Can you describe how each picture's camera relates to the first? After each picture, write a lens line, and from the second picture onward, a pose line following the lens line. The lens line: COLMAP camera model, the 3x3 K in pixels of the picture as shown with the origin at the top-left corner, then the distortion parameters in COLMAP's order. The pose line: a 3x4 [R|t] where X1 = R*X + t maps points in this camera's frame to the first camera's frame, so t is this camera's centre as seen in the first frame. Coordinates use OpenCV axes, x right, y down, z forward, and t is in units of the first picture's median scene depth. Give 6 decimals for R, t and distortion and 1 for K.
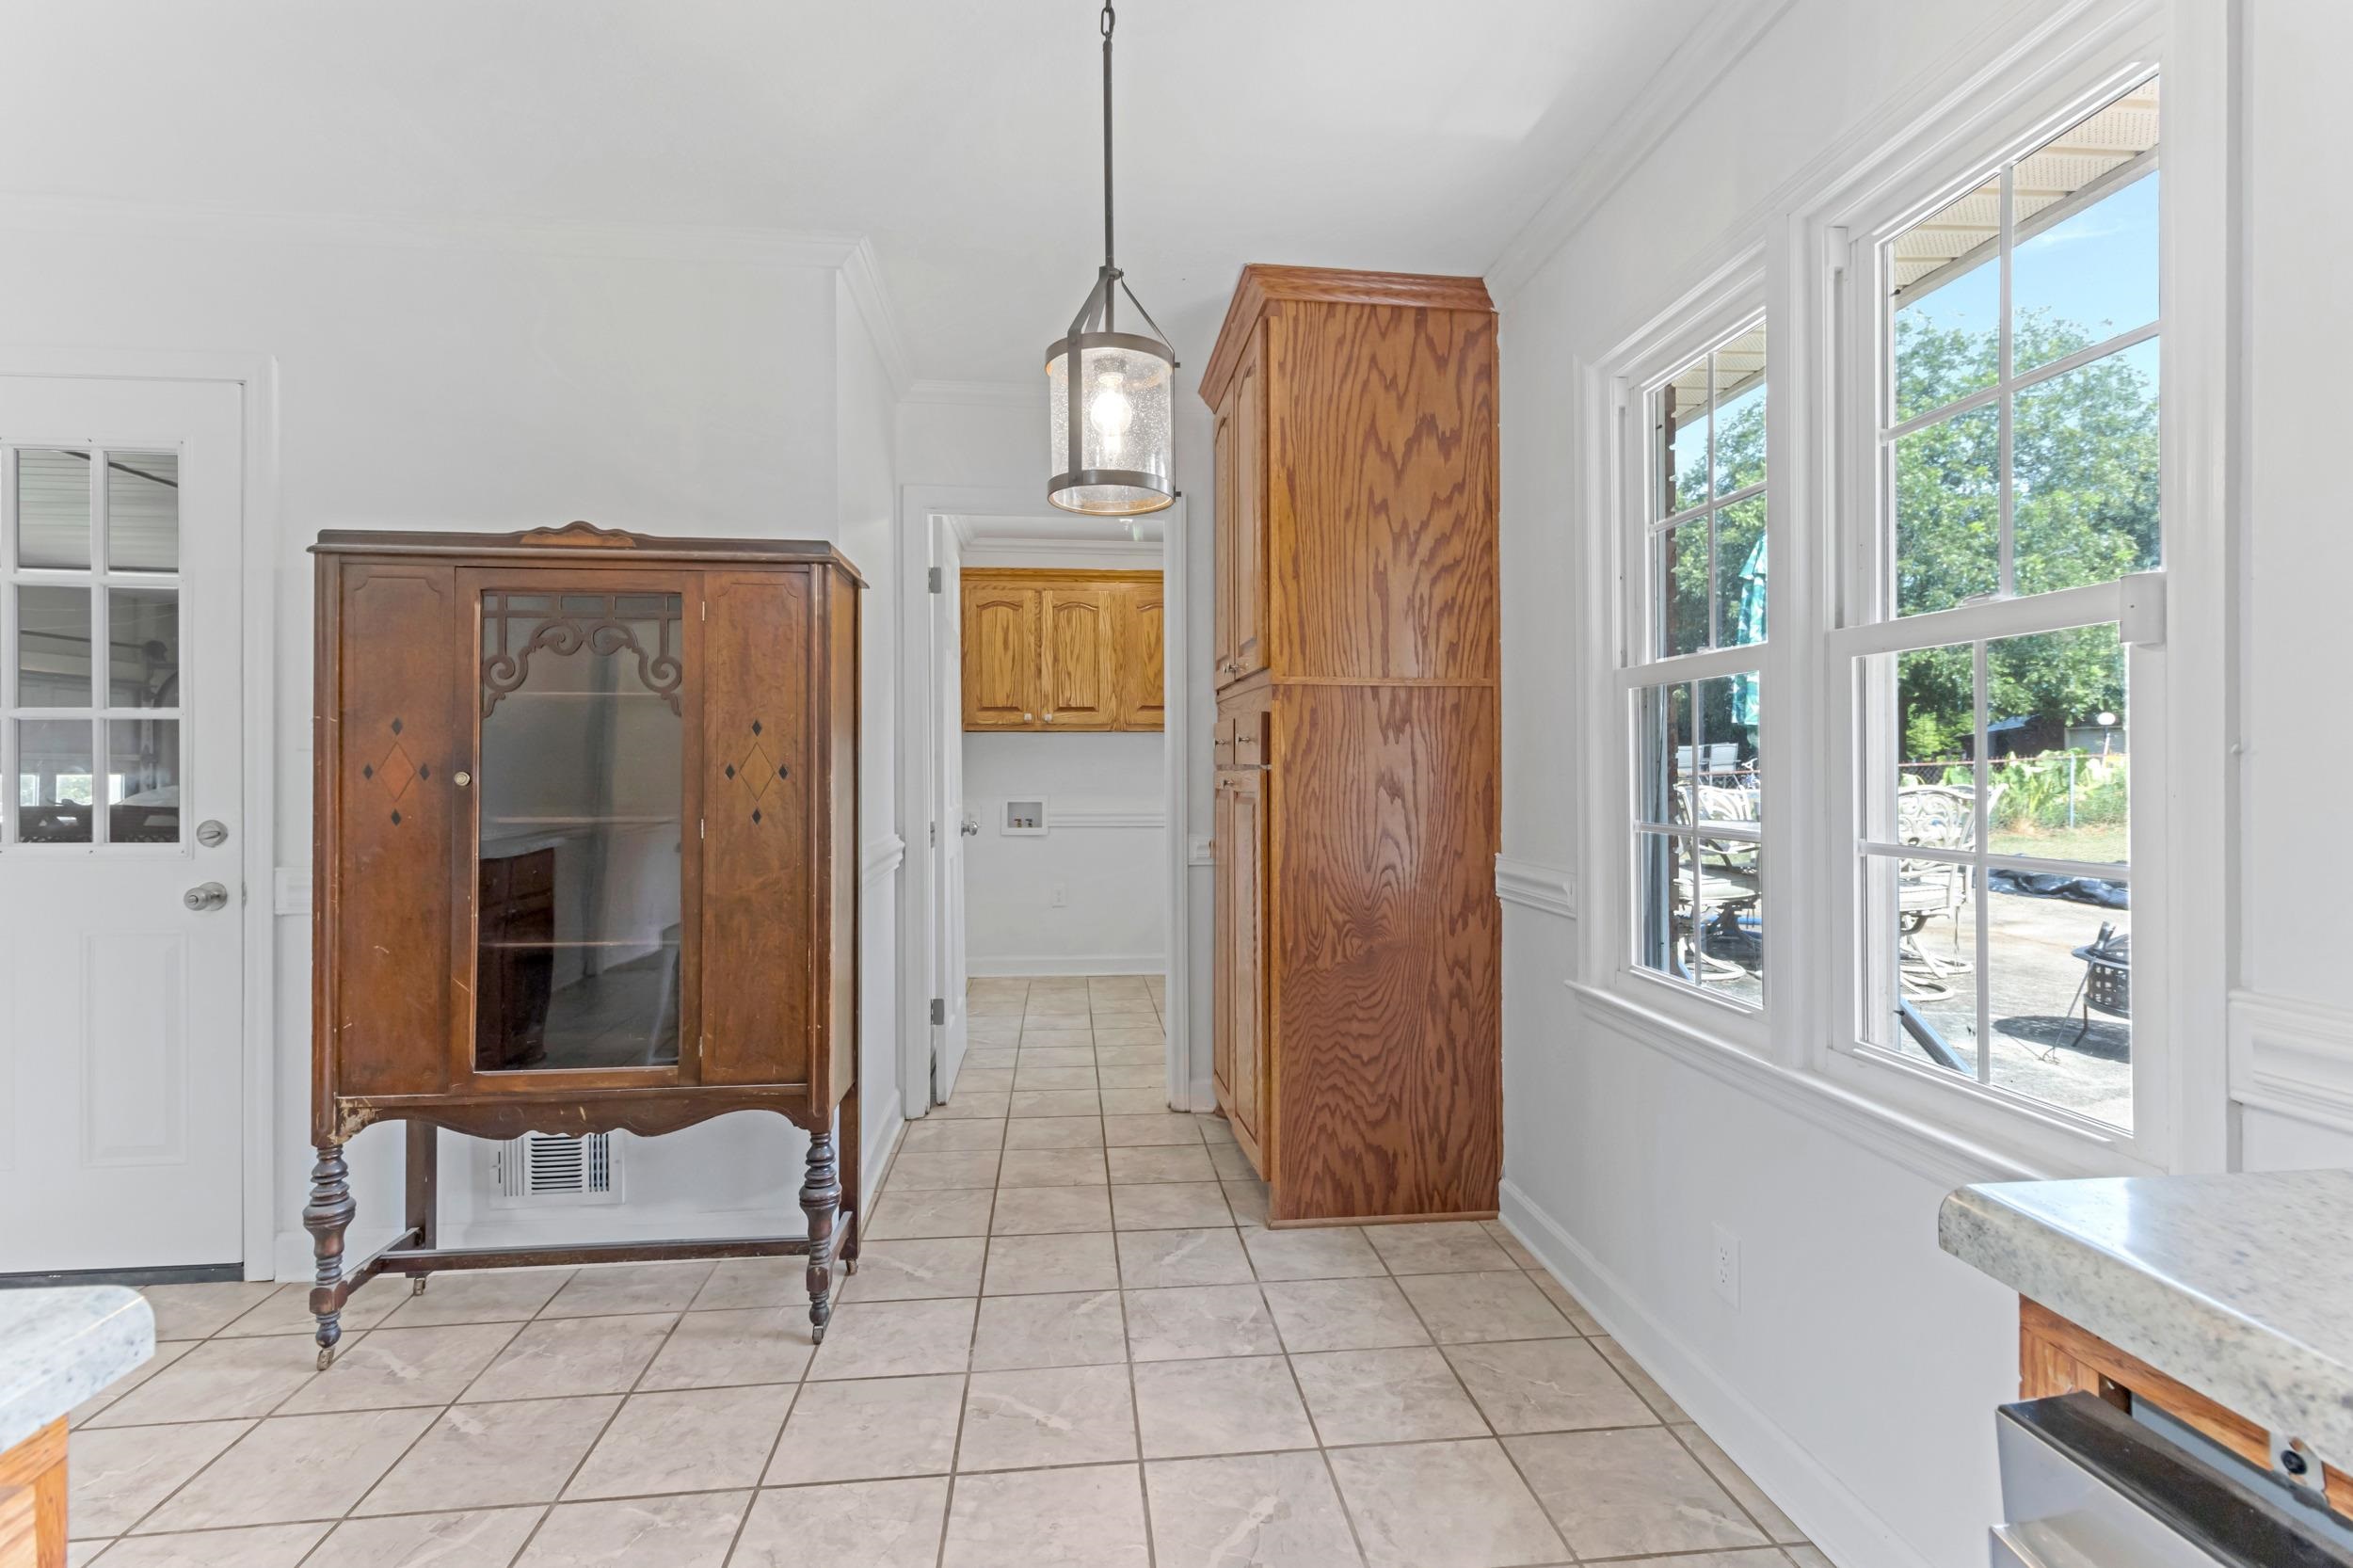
lens RADIAL K [[1133.2, 0, 1176.8], [0, 1133.2, 768.0], [0, 0, 1]] dist [-0.001430, 0.000228]
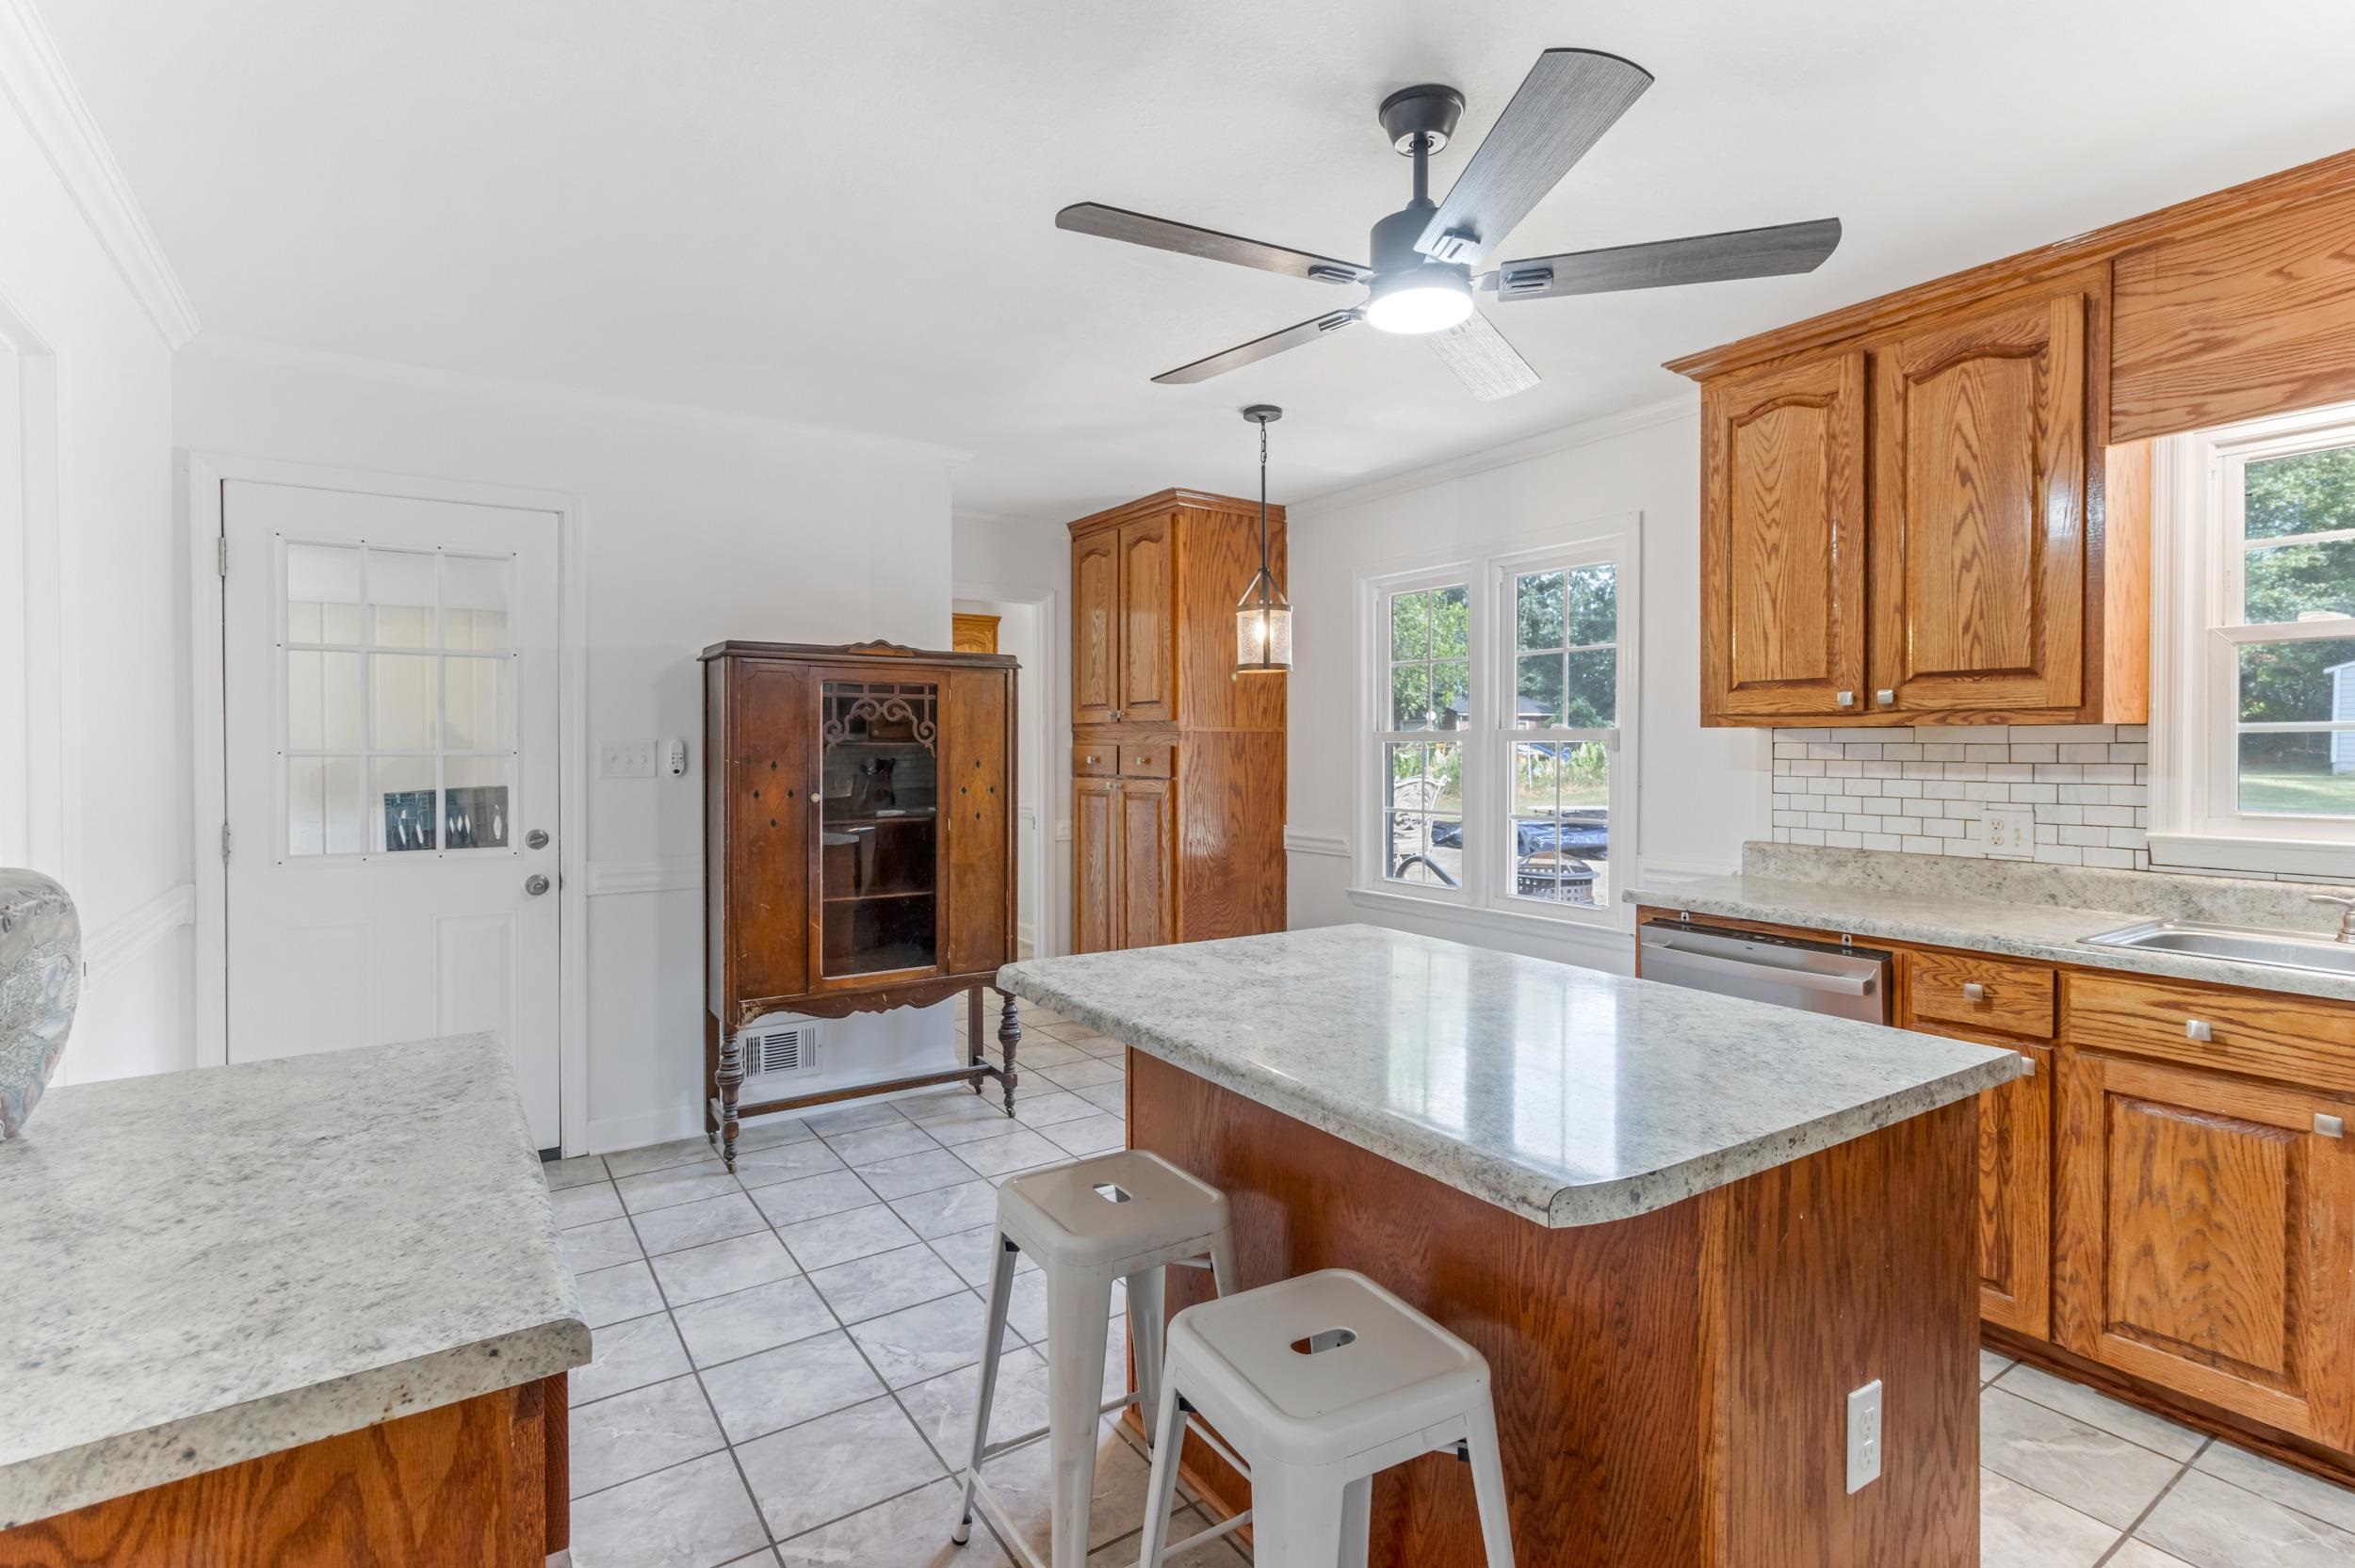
lens RADIAL K [[1134.0, 0, 1183.3], [0, 1134.0, 780.8], [0, 0, 1]] dist [-0.001430, 0.000228]
pose [[0.883181, -0.012971, 0.468853, -0.900963], [-0.000553, 0.999588, 0.028694, -0.059868], [-0.469032, -0.025602, 0.882810, -0.654802]]
